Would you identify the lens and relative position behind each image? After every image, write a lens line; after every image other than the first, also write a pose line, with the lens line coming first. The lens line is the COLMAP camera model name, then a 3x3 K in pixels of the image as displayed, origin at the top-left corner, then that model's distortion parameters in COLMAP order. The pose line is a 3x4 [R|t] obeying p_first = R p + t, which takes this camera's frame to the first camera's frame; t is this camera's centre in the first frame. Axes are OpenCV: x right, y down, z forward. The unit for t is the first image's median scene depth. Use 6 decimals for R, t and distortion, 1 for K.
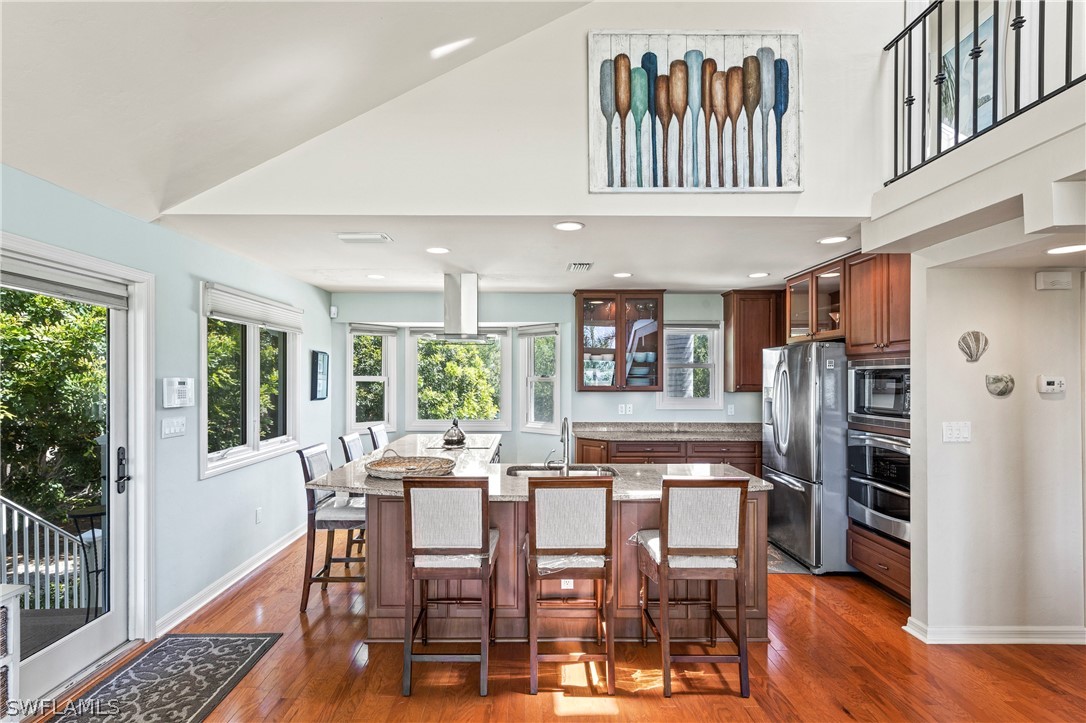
lens RADIAL K [[534.1, 0, 527.1], [0, 534.1, 376.5], [0, 0, 1]] dist [0.004164, 0.000159]
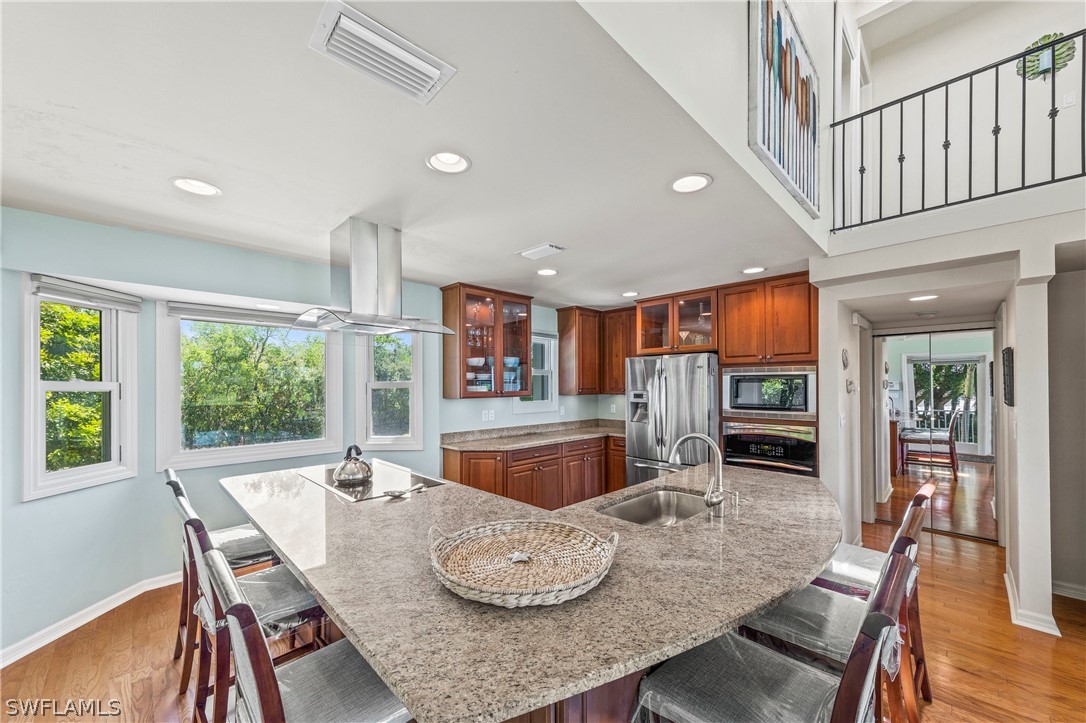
lens RADIAL K [[411.9, 0, 542.0], [0, 411.9, 382.6], [0, 0, 1]] dist [0.001894, -0.000154]
pose [[0.712197, -0.001572, 0.701978, -0.421357], [0.003373, 0.999994, -0.001183, 0.004718], [-0.701971, 0.003210, 0.712198, 0.626839]]
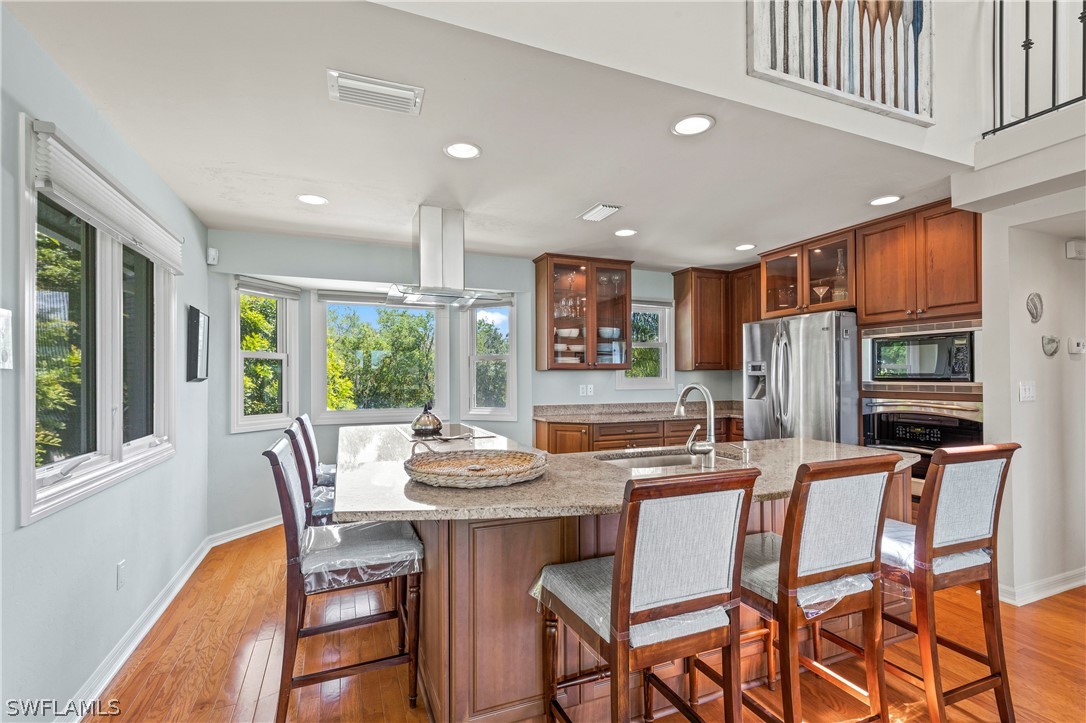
lens RADIAL K [[489.6, 0, 541.3], [0, 489.6, 374.0], [0, 0, 1]] dist [0.002290, -0.000710]
pose [[0.926324, -0.003445, 0.376712, -0.320940], [0.004907, 0.999984, -0.002920, 0.055872], [-0.376695, 0.004553, 0.926326, 0.388968]]
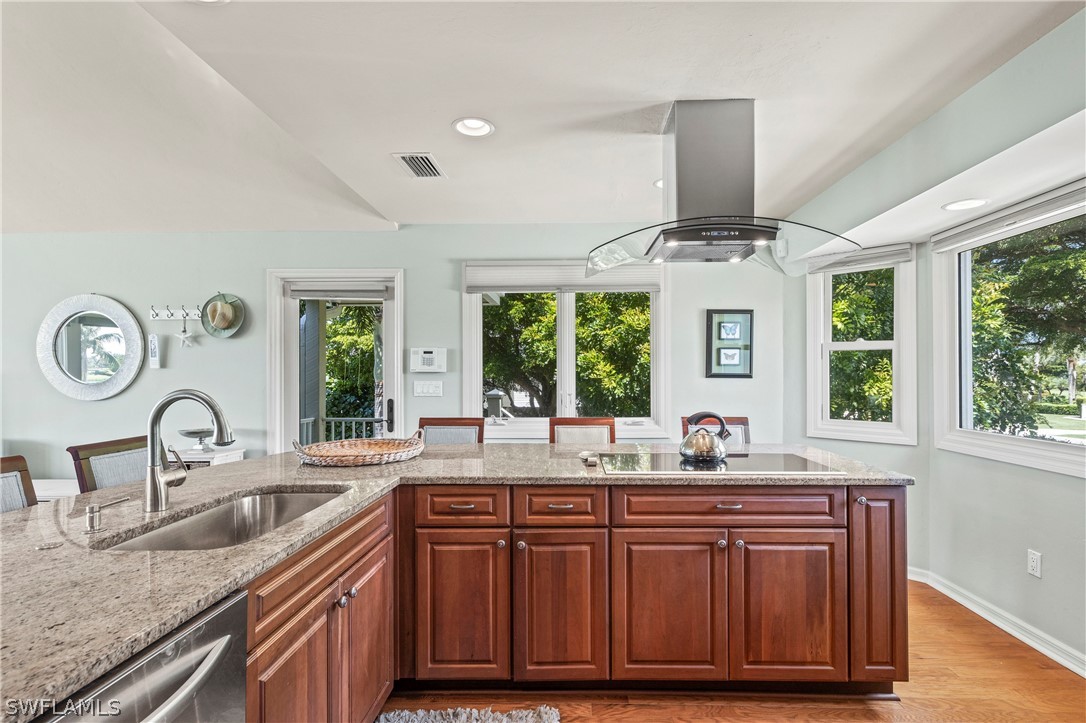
lens RADIAL K [[517.6, 0, 565.7], [0, 517.6, 373.4], [0, 0, 1]] dist [0.002314, -0.000097]
pose [[-0.018733, -0.001735, -0.999823, 0.447435], [0.005112, 0.999985, -0.001831, 0.055565], [0.999811, -0.005145, -0.018723, 1.152379]]
